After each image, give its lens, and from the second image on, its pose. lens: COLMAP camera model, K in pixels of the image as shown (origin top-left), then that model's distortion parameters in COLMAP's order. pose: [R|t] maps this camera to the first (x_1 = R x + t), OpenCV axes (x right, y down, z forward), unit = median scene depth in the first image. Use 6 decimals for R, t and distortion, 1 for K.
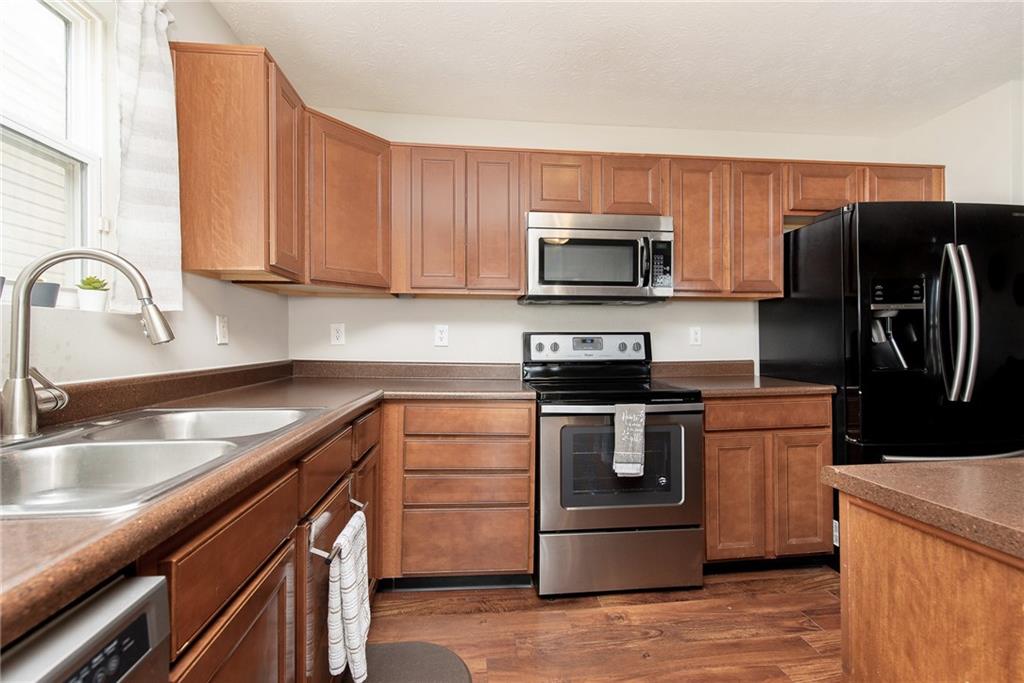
lens RADIAL K [[440.6, 0, 512.0], [0, 440.6, 341.5], [0, 0, 1]] dist [0.000717, 0.000101]
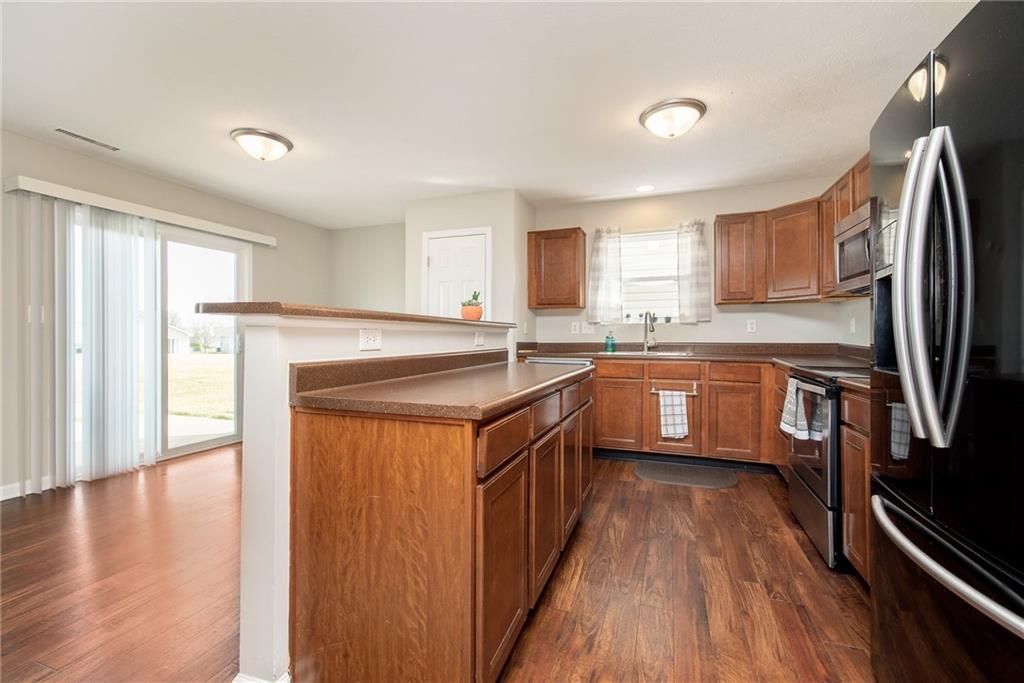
lens RADIAL K [[450.7, 0, 513.7], [0, 450.7, 339.9], [0, 0, 1]] dist [0.002907, -0.008582]
pose [[-0.430577, 0.015426, -0.902422, 1.837454], [0.002549, 0.999871, 0.015875, 0.006316], [0.902550, 0.004535, -0.430560, 0.854783]]
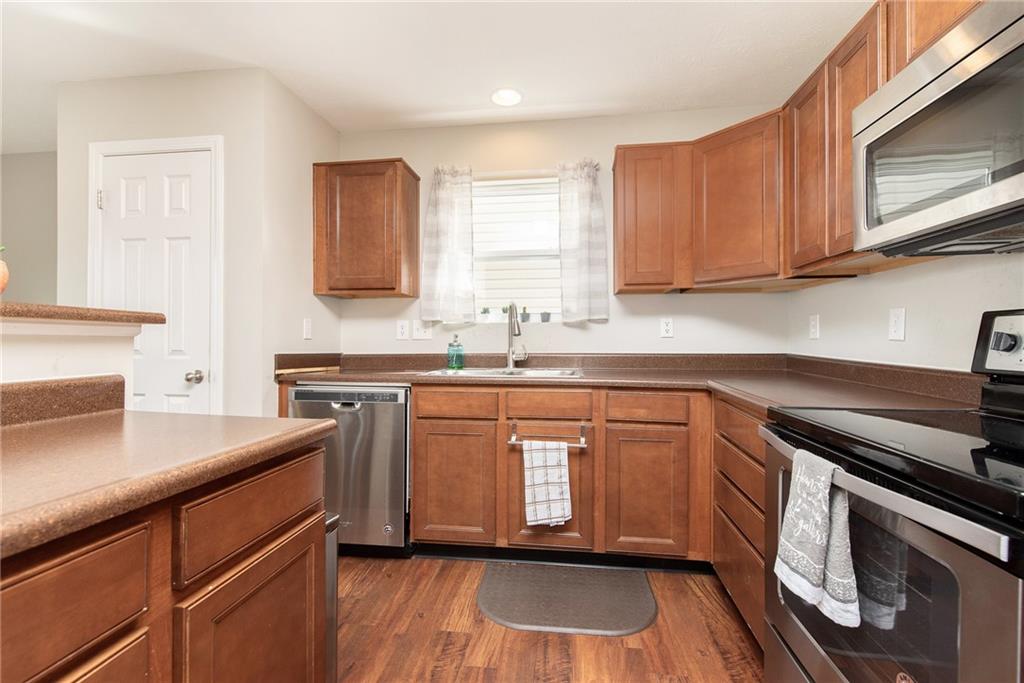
lens RADIAL K [[451.8, 0, 521.1], [0, 451.8, 343.3], [0, 0, 1]] dist [0.000511, 0.000117]
pose [[-0.219505, 0.007562, -0.975582, 0.856170], [-0.000725, 0.999968, 0.007914, 0.014585], [0.975611, 0.002444, -0.219492, 0.818395]]
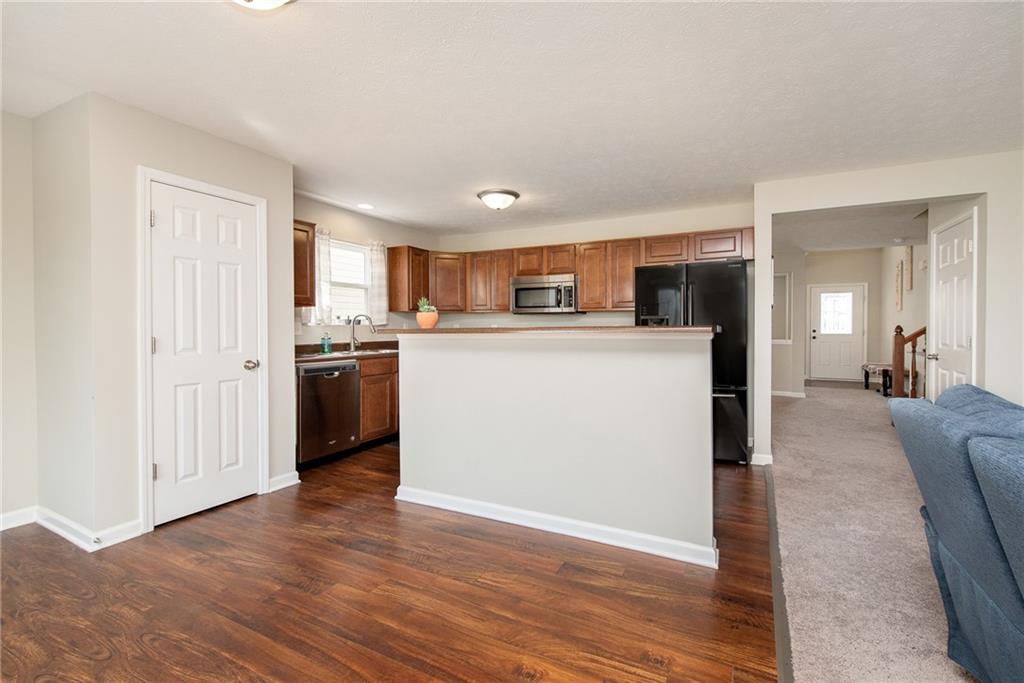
lens RADIAL K [[439.3, 0, 510.5], [0, 439.3, 333.9], [0, 0, 1]] dist [-0.000026, 0.000017]
pose [[0.828760, 0.013699, -0.559436, 1.591430], [-0.005771, 0.999856, 0.015933, -0.034928], [0.559574, -0.009976, 0.828720, -1.079302]]
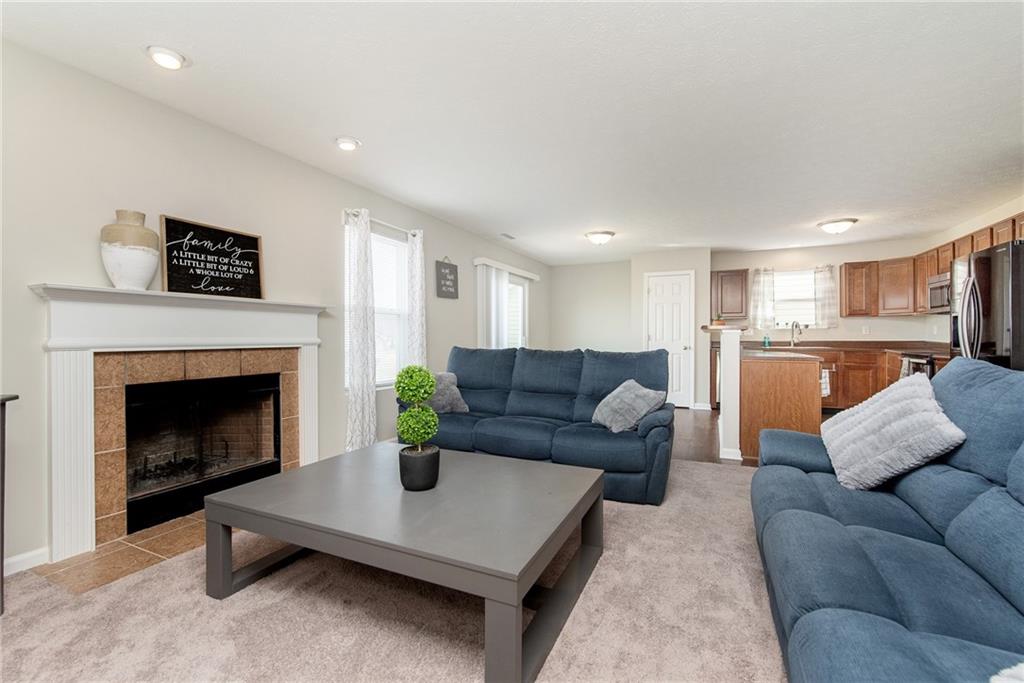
lens RADIAL K [[450.1, 0, 509.2], [0, 450.1, 338.8], [0, 0, 1]] dist [-0.000802, -0.000264]
pose [[-0.513877, 0.009660, -0.857809, 3.779290], [0.004398, 0.999953, 0.008626, -0.000178], [0.857852, 0.000660, -0.513896, 0.378301]]
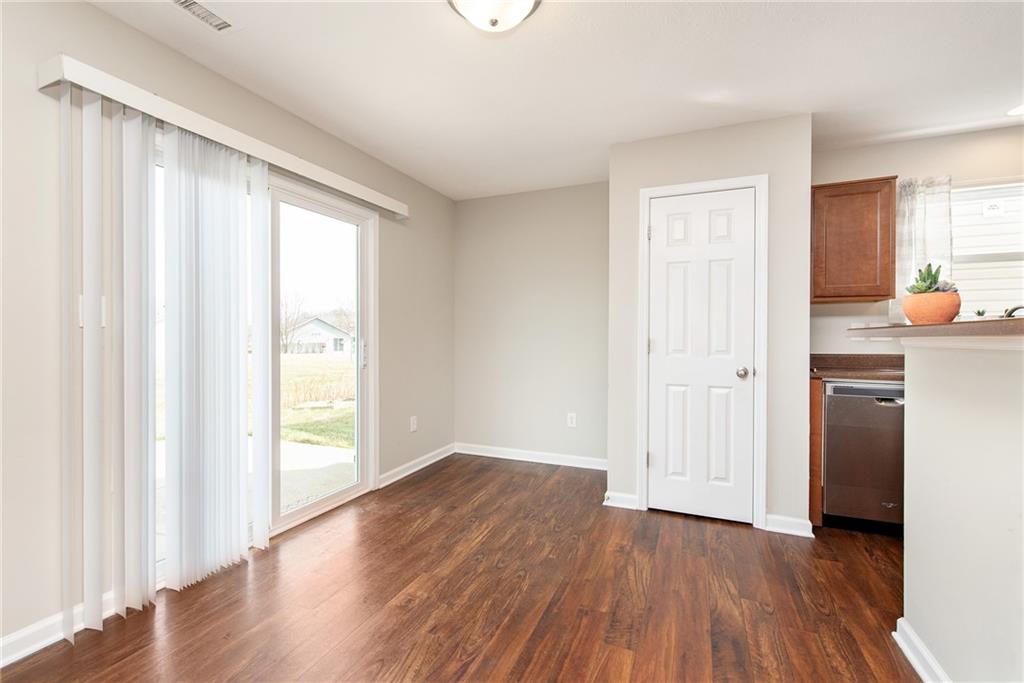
lens RADIAL K [[450.1, 0, 509.2], [0, 450.1, 338.8], [0, 0, 1]] dist [-0.000802, -0.000264]
pose [[-0.476583, 0.014064, -0.879017, 1.516279], [0.001391, 0.999883, 0.015244, -0.021248], [0.879128, 0.006042, -0.476547, -0.247836]]
